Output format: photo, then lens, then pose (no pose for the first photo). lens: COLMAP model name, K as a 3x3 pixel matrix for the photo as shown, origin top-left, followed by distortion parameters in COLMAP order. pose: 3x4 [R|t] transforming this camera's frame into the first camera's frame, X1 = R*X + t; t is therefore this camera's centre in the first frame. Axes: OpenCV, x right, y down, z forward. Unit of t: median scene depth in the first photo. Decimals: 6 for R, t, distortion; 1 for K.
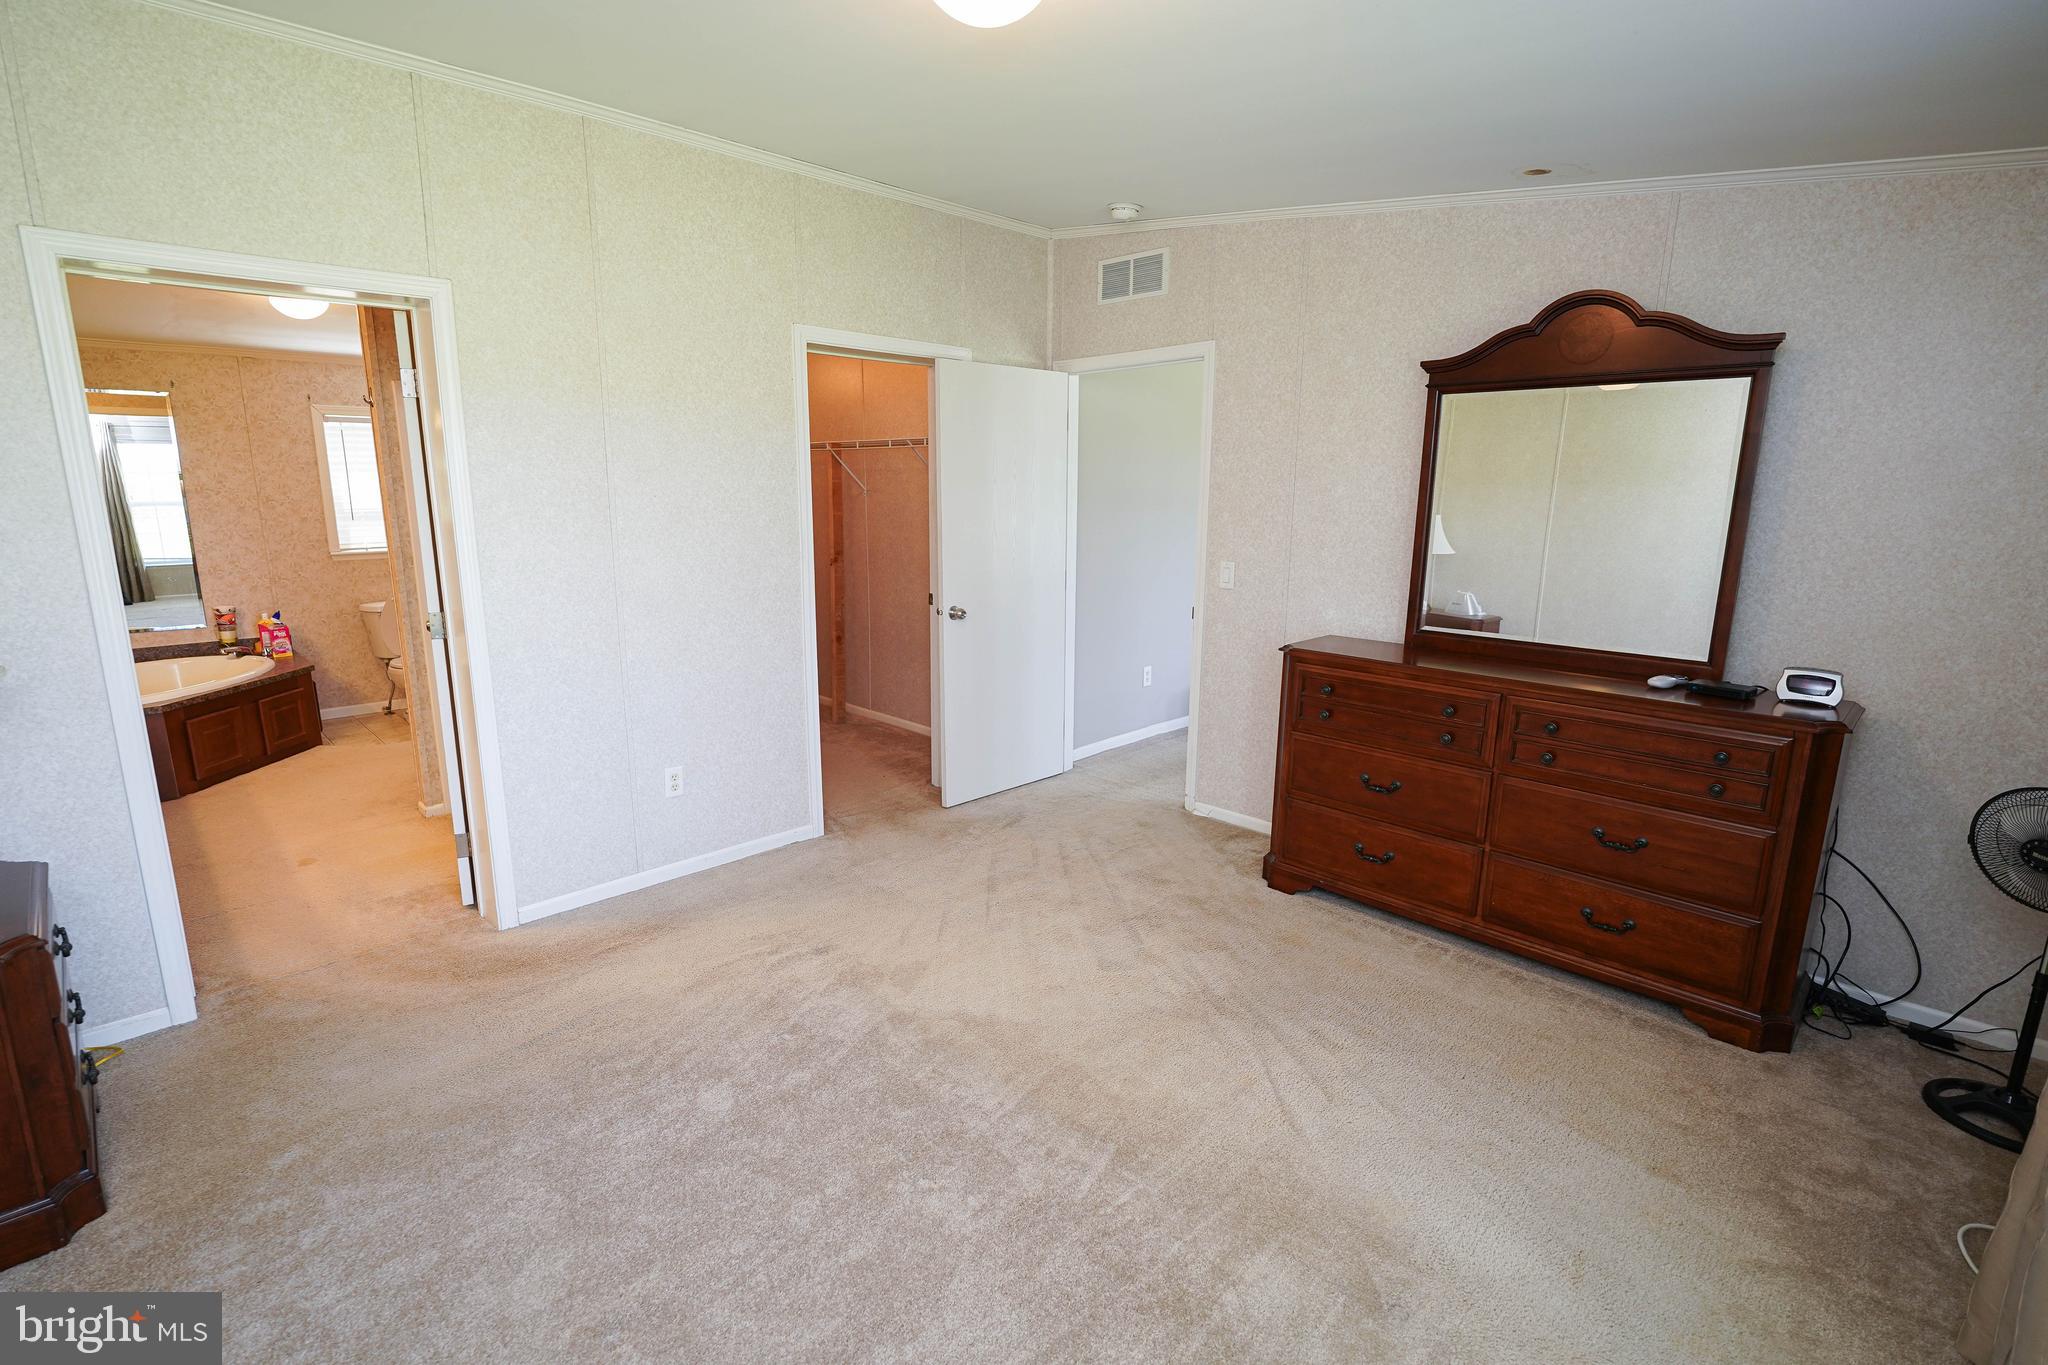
lens RADIAL K [[954.1, 0, 978.5], [0, 954.1, 683.9], [0, 0, 1]] dist [-0.003962, -0.000640]
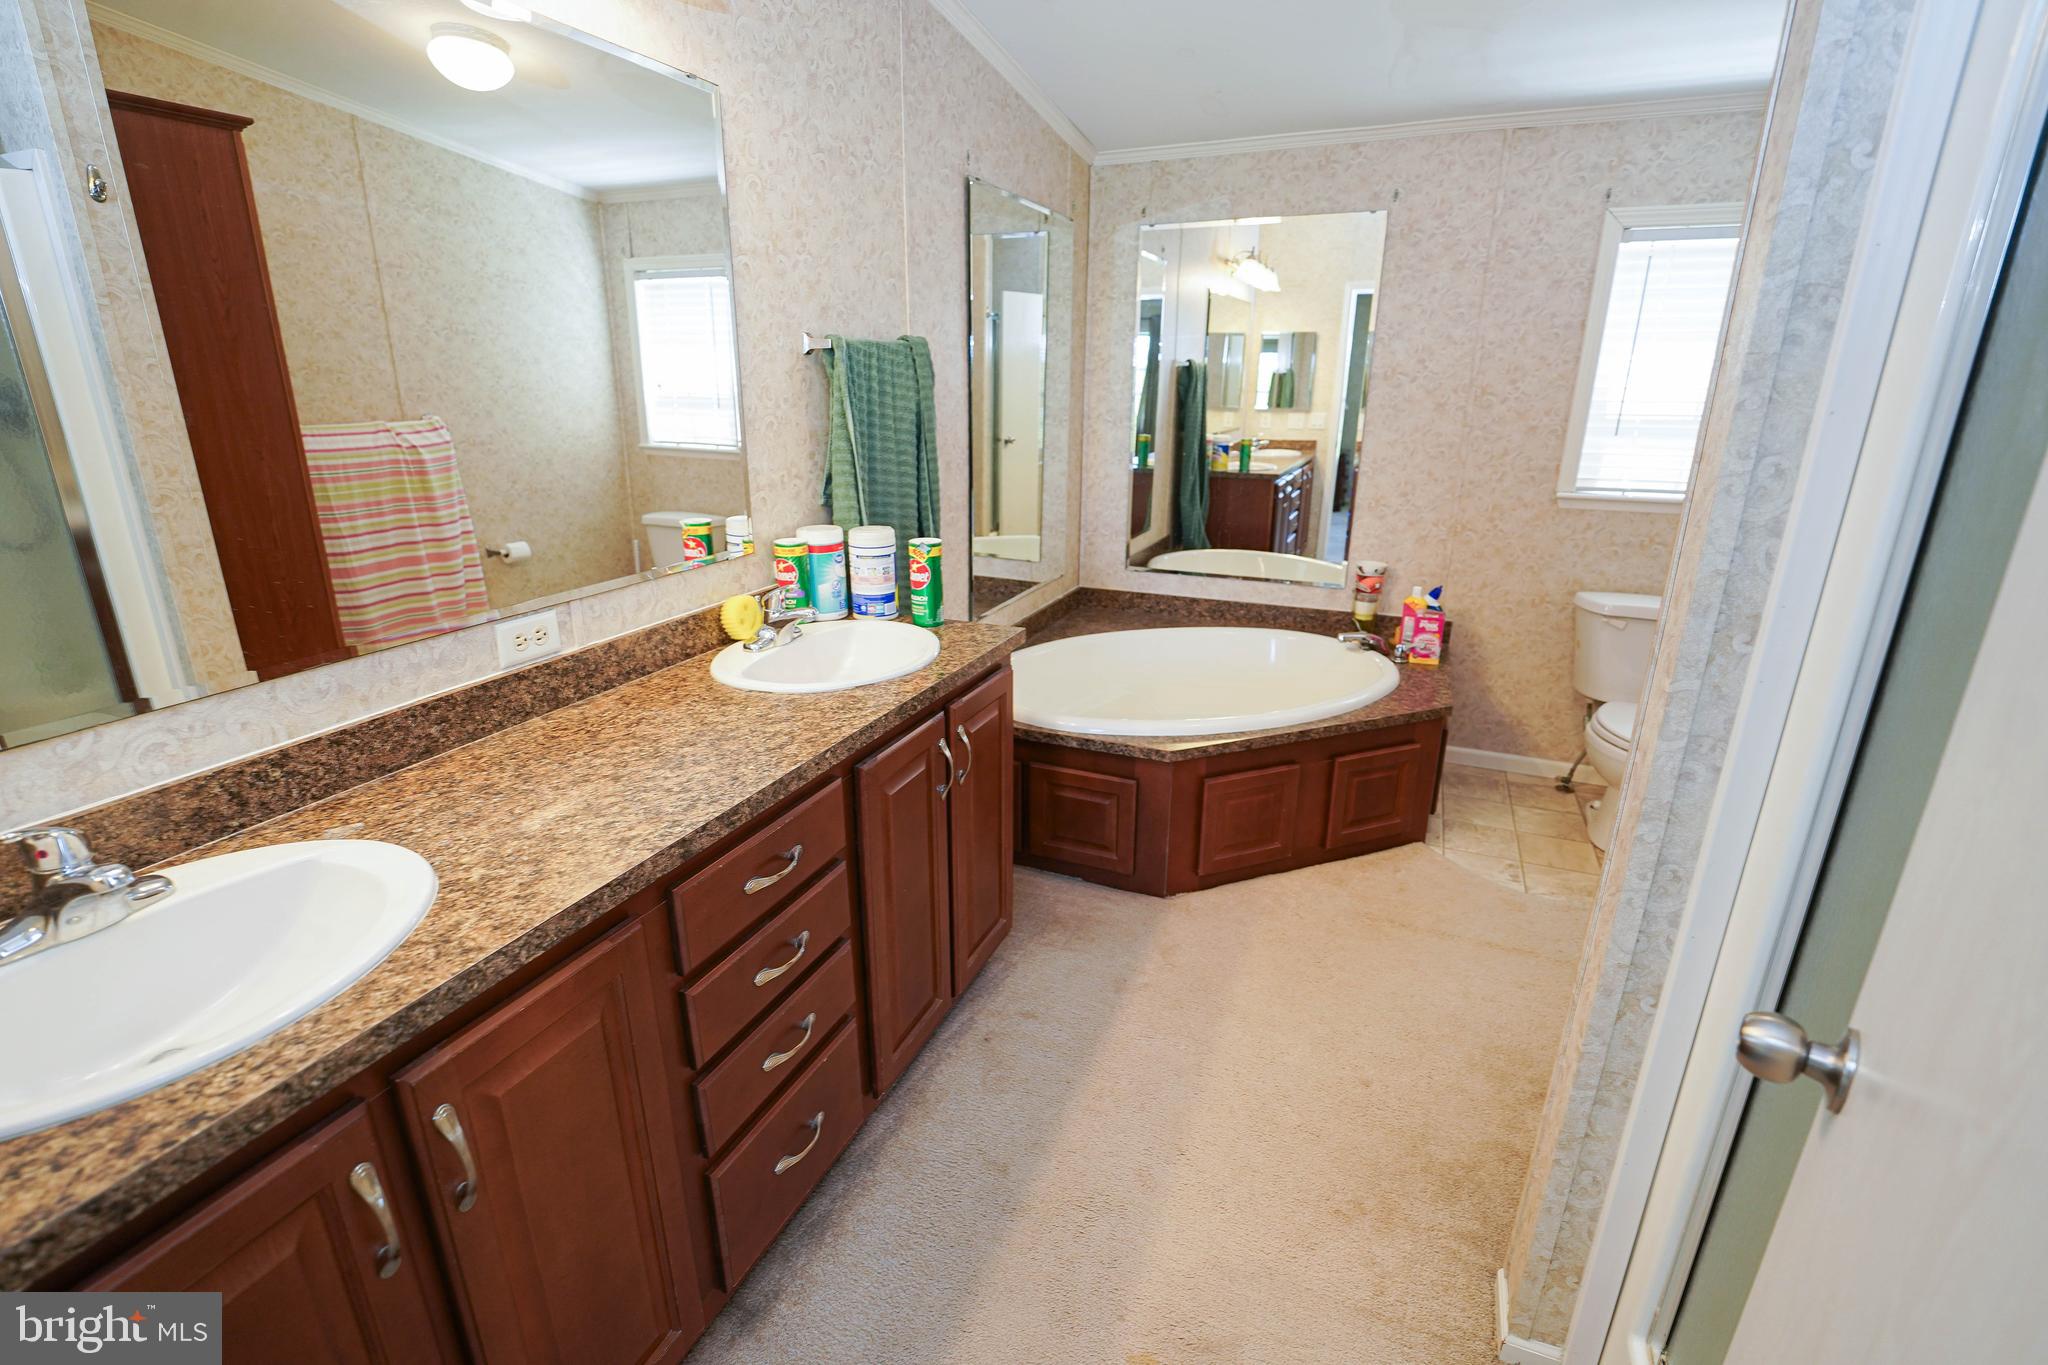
lens RADIAL K [[896.4, 0, 1024.3], [0, 896.4, 674.6], [0, 0, 1]] dist [-0.023191, -0.000109]
pose [[0.398314, 0.284793, -0.871917, -0.346428], [-0.192462, 0.955366, 0.224128, -0.099512], [0.896830, 0.078538, 0.435348, 0.540819]]
